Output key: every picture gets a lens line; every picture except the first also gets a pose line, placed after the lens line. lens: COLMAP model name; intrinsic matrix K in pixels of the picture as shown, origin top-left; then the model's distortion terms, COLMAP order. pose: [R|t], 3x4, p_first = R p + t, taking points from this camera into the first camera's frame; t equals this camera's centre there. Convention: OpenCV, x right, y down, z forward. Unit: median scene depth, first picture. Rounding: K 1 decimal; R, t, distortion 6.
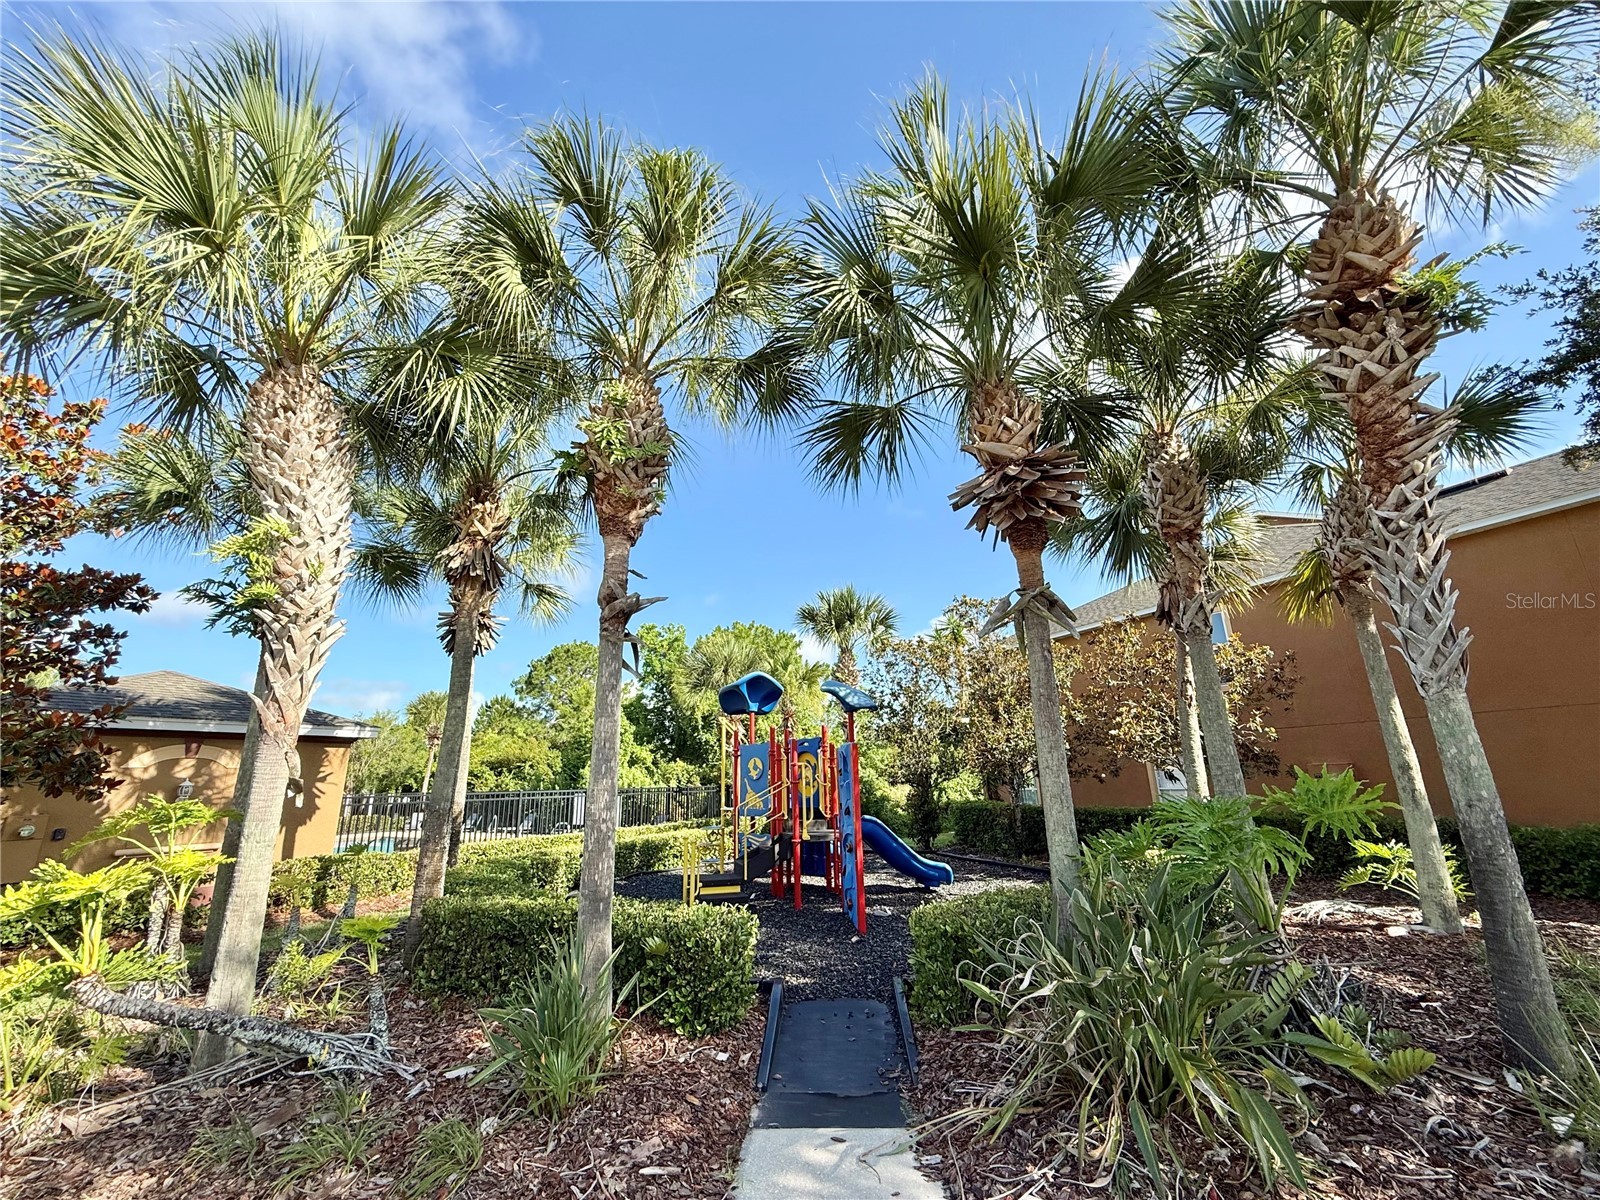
lens RADIAL K [[639.1, 0, 800.0], [0, 639.1, 600.0], [0, 0, 1]] dist [-0.003123, -0.000096]
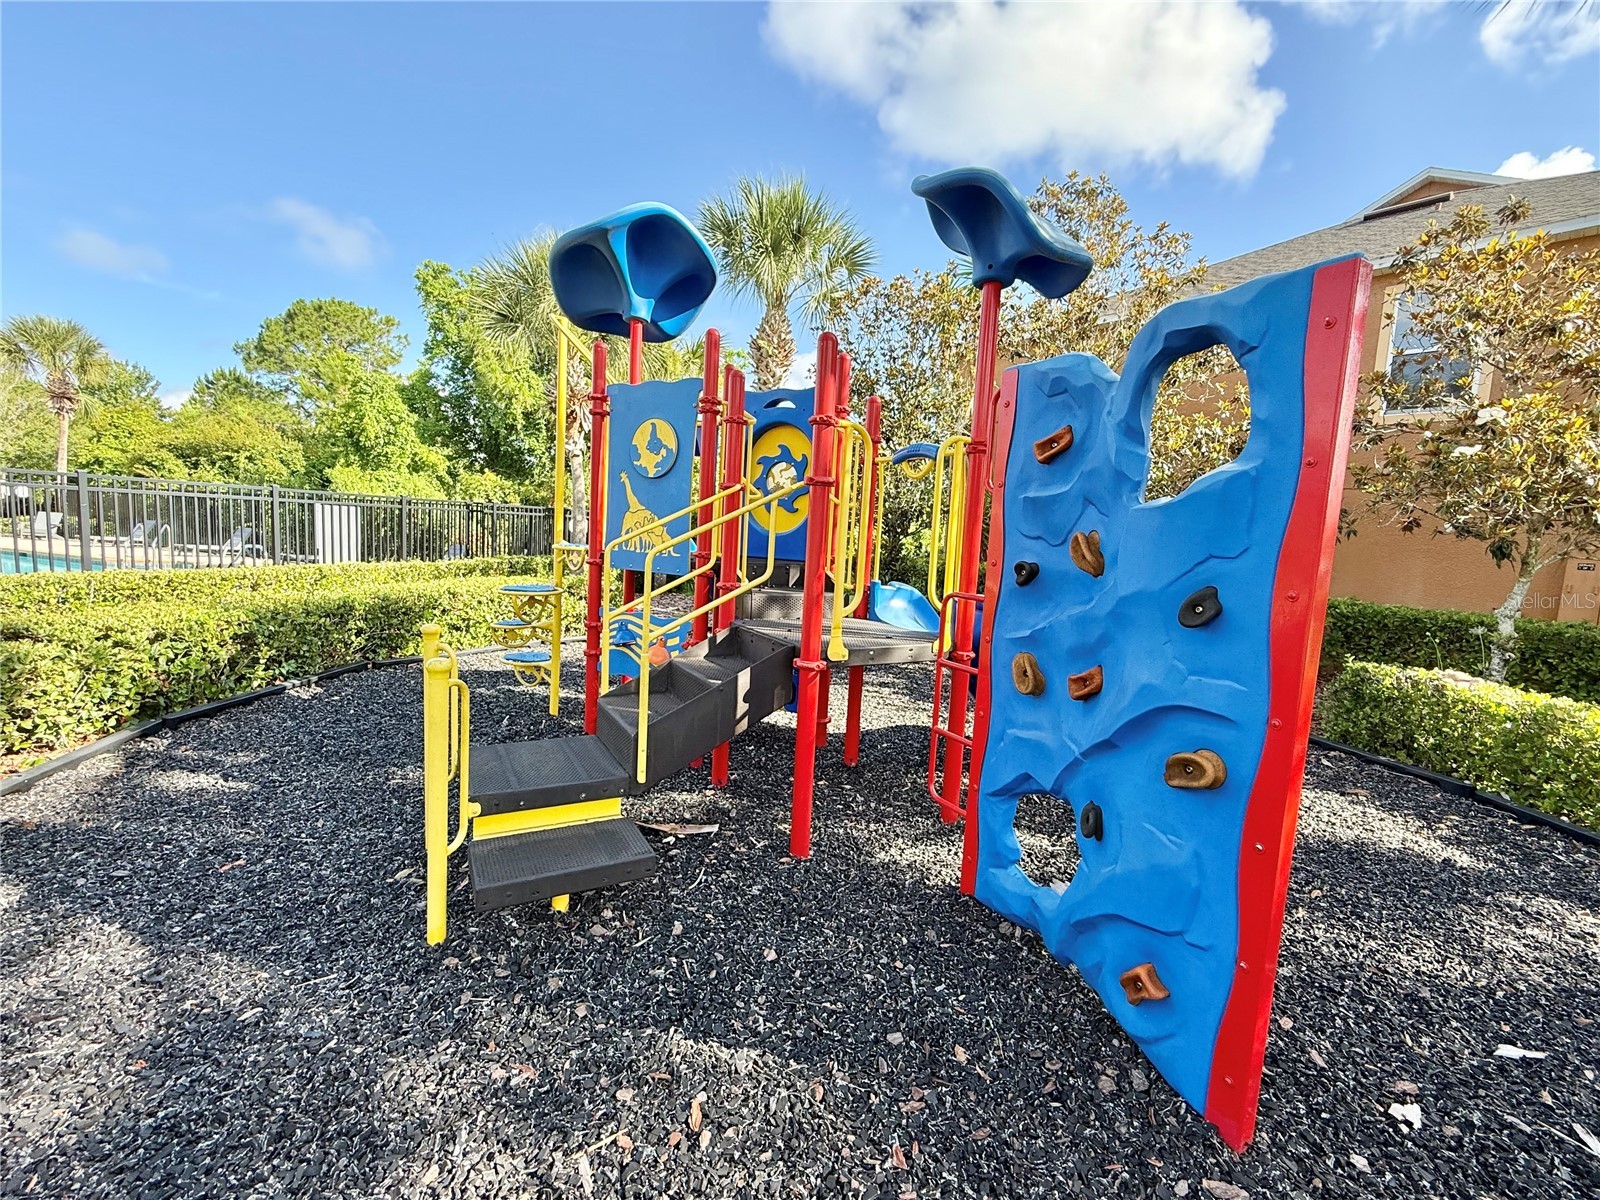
lens RADIAL K [[639.1, 0, 800.0], [0, 639.1, 600.0], [0, 0, 1]] dist [-0.003123, -0.000096]
pose [[0.965231, 0.054367, 0.255683, -0.029671], [-0.147225, 0.921305, 0.359891, 0.075857], [-0.215995, -0.385021, 0.897276, 0.235158]]
